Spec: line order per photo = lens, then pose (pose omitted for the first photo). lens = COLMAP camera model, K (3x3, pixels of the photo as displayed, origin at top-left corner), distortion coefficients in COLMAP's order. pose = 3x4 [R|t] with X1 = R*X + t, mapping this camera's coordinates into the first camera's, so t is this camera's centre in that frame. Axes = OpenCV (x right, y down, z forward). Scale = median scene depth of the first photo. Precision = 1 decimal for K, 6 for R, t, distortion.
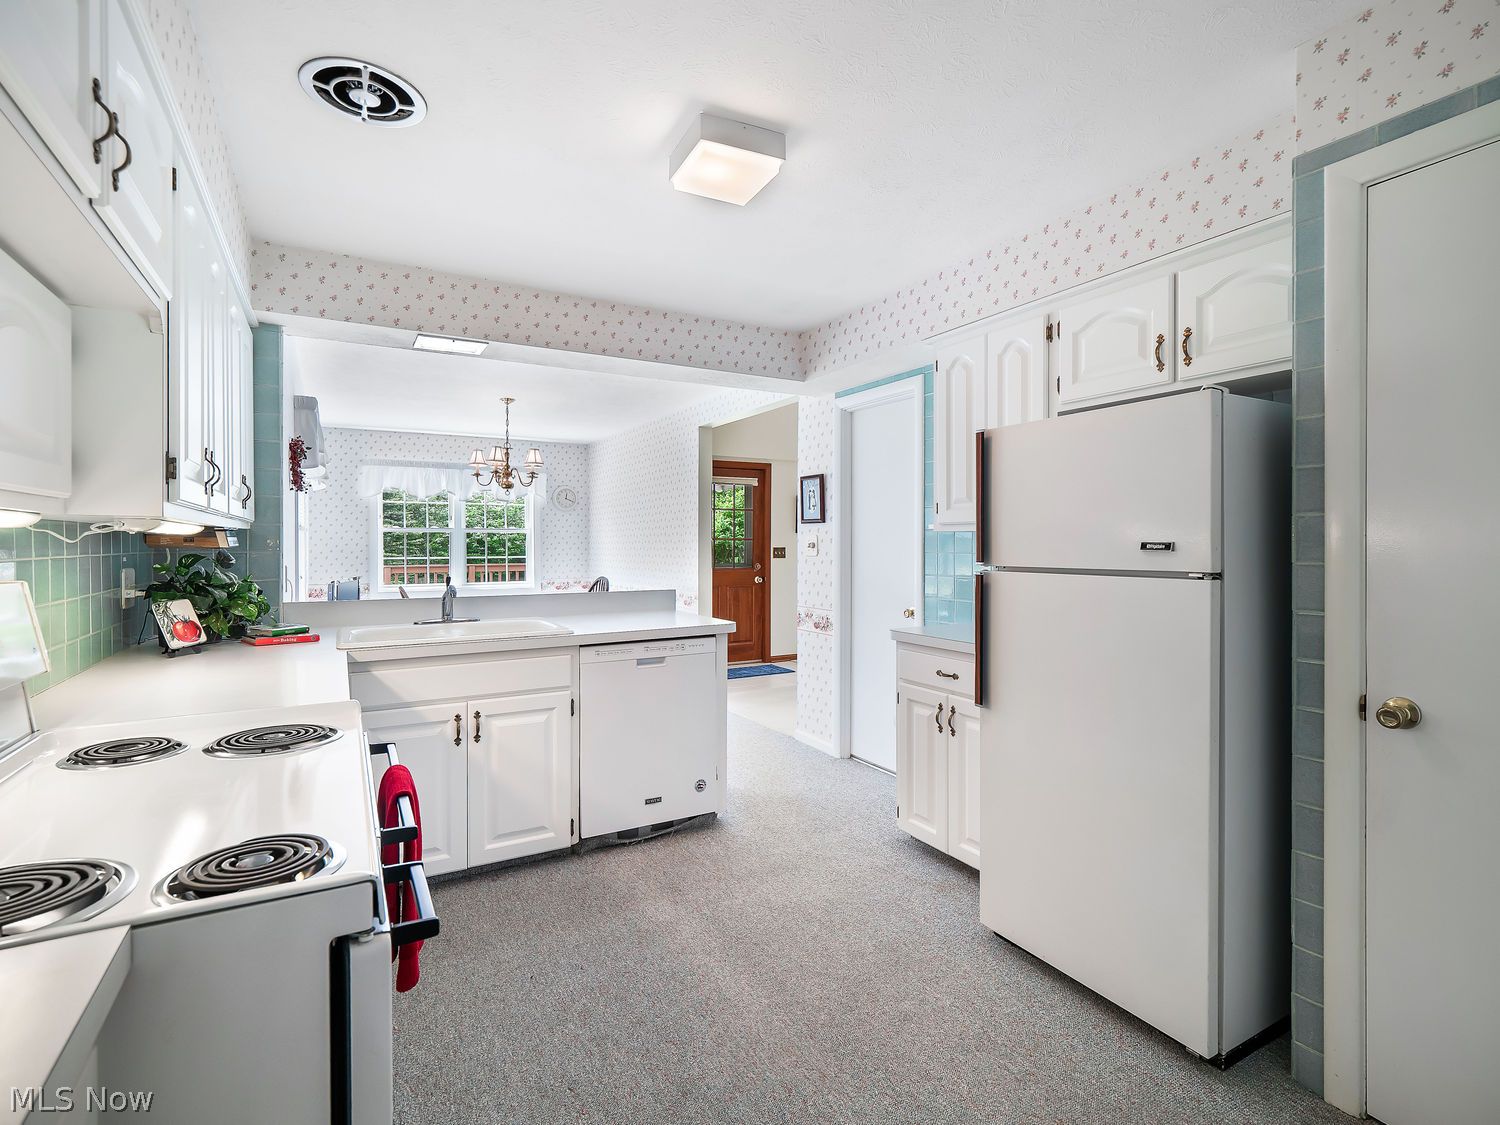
lens RADIAL K [[727.1, 0, 745.4], [0, 727.1, 551.9], [0, 0, 1]] dist [0.003976, -0.003856]
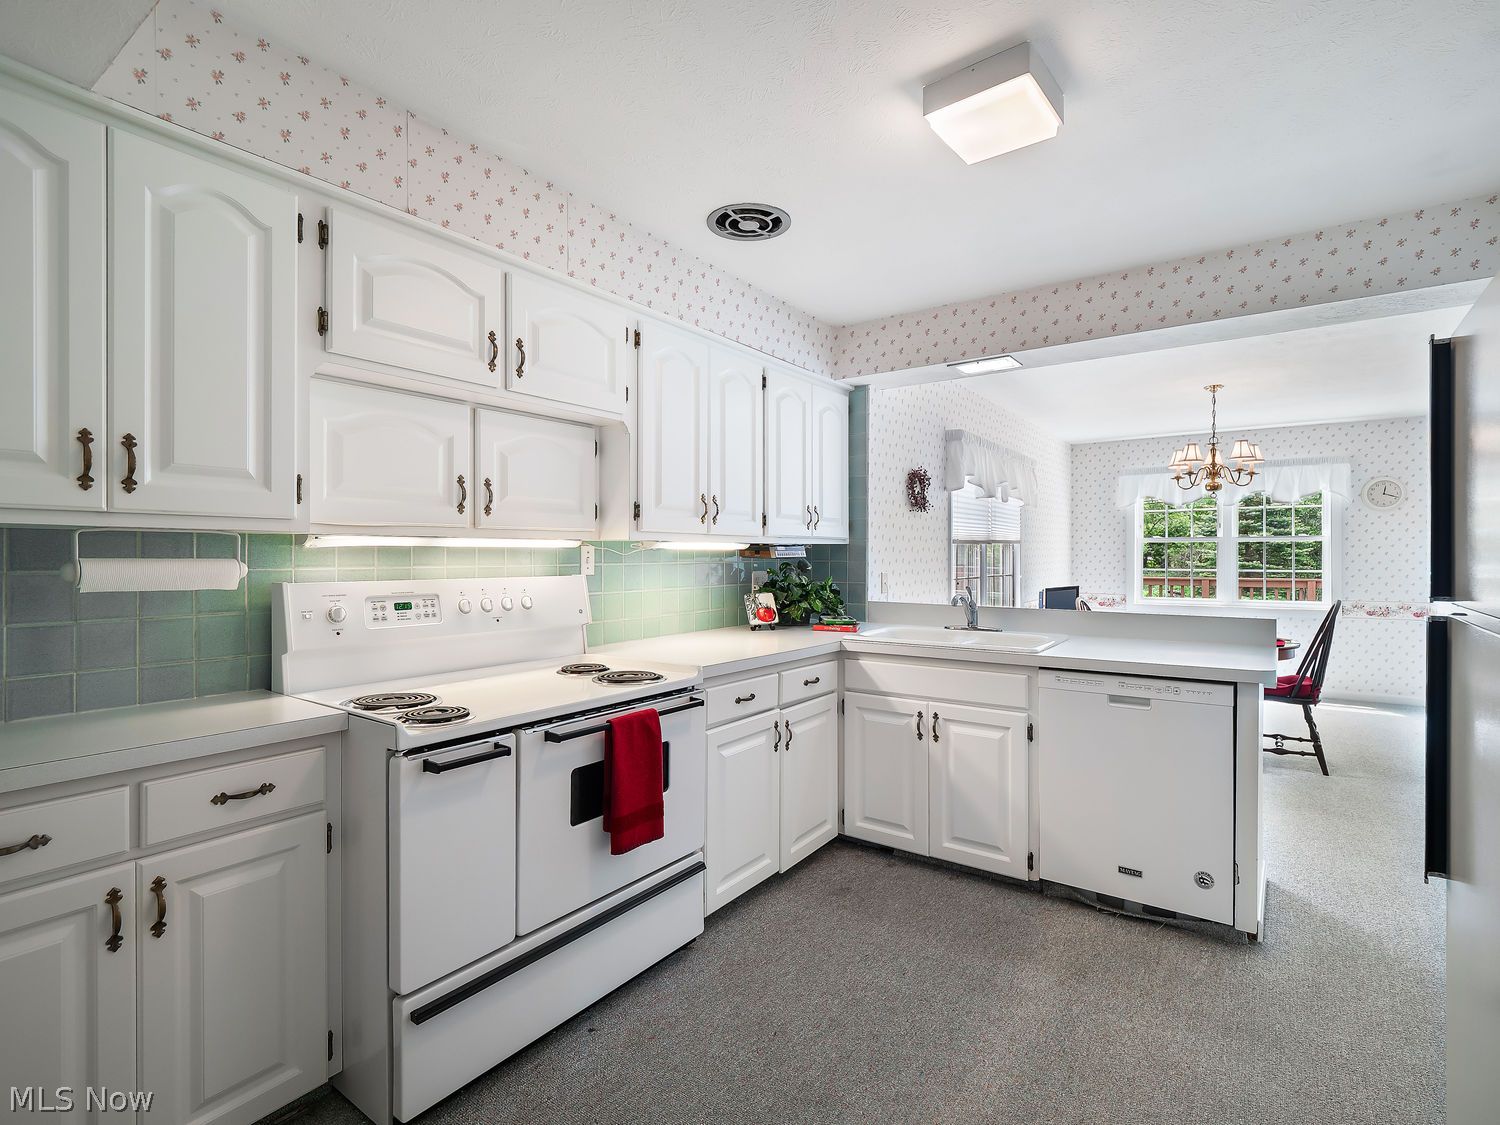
lens RADIAL K [[727.1, 0, 734.7], [0, 727.1, 561.1], [0, 0, 1]] dist [0.003976, -0.003856]
pose [[0.416181, 0.009981, -0.909227, 0.416562], [-0.010951, 0.999922, 0.005964, -0.005778], [0.909216, 0.007475, 0.416258, 0.249159]]
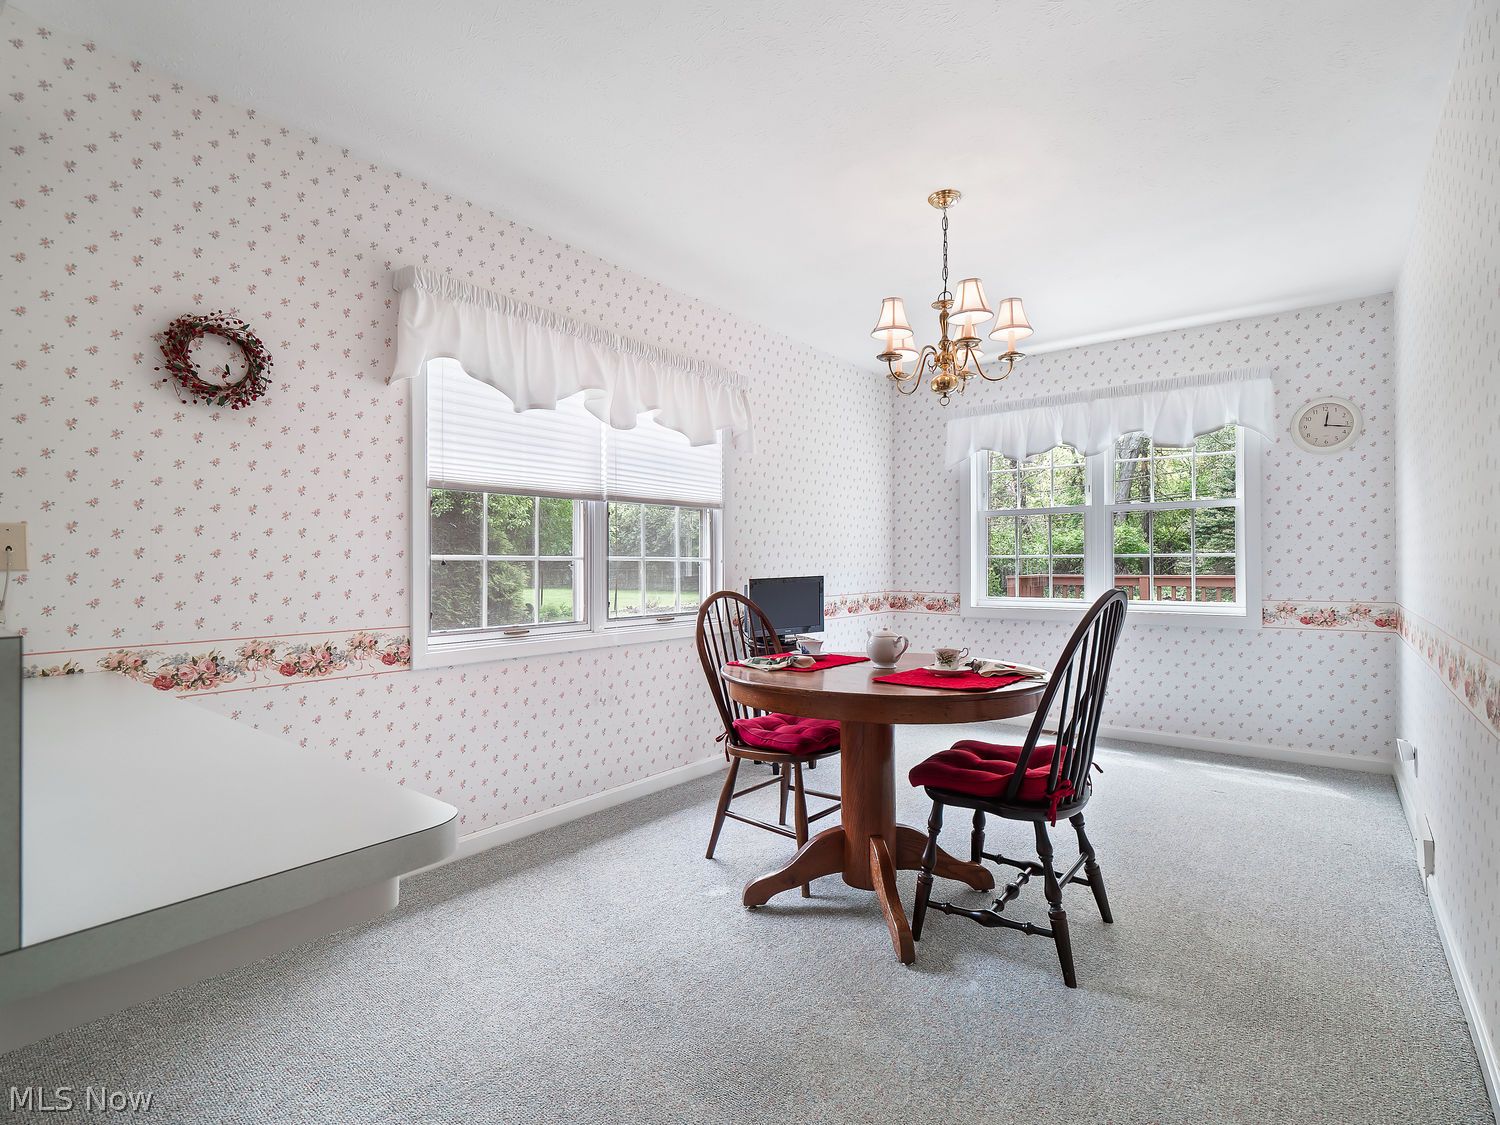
lens RADIAL K [[727.1, 0, 723.5], [0, 727.1, 564.5], [0, 0, 1]] dist [0.003976, -0.003856]
pose [[0.371593, 0.003235, -0.928390, 0.093187], [-0.009327, 0.999956, -0.000249, 0.046567], [0.928349, 0.008752, 0.371607, 1.329832]]
